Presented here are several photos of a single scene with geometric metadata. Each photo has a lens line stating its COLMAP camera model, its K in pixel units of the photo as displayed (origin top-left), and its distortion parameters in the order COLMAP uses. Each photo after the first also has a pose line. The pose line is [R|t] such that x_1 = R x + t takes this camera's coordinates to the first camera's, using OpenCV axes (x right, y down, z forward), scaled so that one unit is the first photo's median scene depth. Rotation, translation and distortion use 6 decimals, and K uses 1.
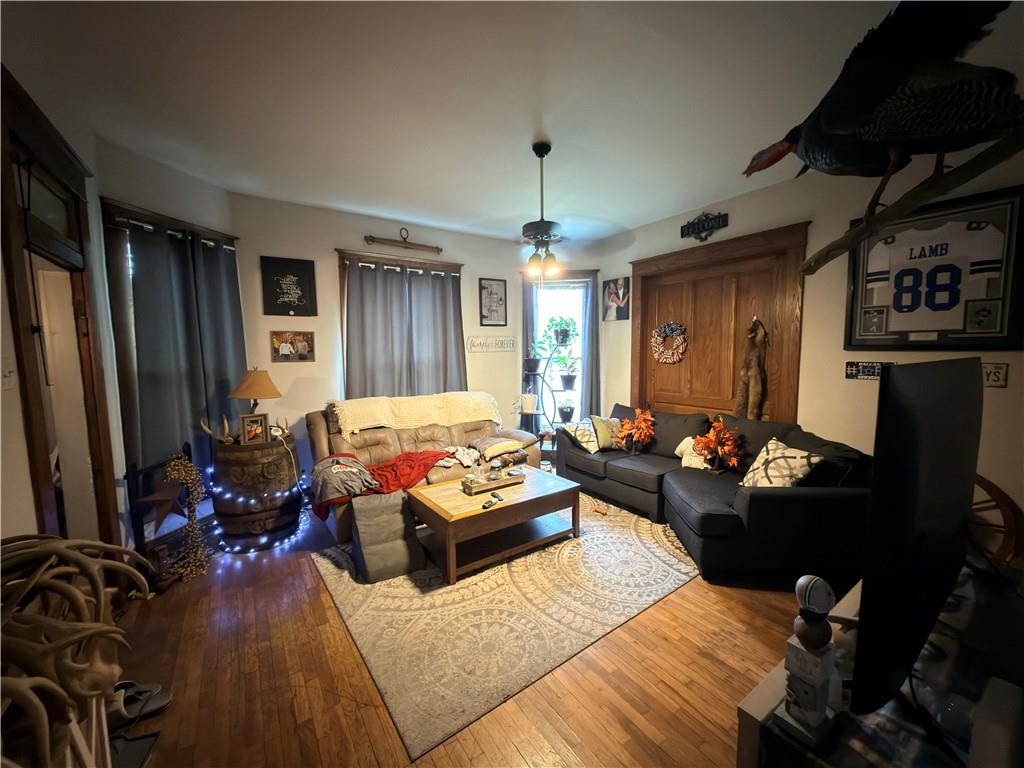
lens RADIAL K [[406.6, 0, 514.5], [0, 406.6, 383.6], [0, 0, 1]] dist [-0.002331, -0.000066]
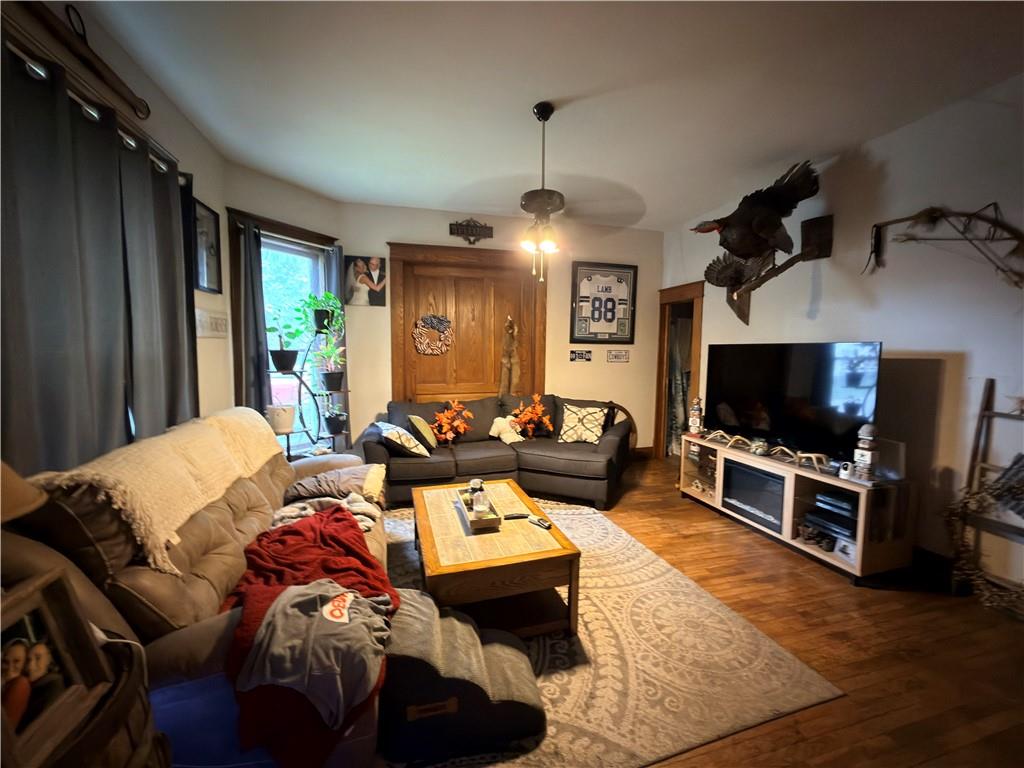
lens RADIAL K [[406.6, 0, 511.1], [0, 406.6, 383.7], [0, 0, 1]] dist [-0.002331, -0.000066]
pose [[0.325653, -0.071733, 0.942764, -0.757332], [0.071016, 0.996157, 0.051265, -0.023548], [-0.942819, 0.050257, 0.329495, 0.714339]]
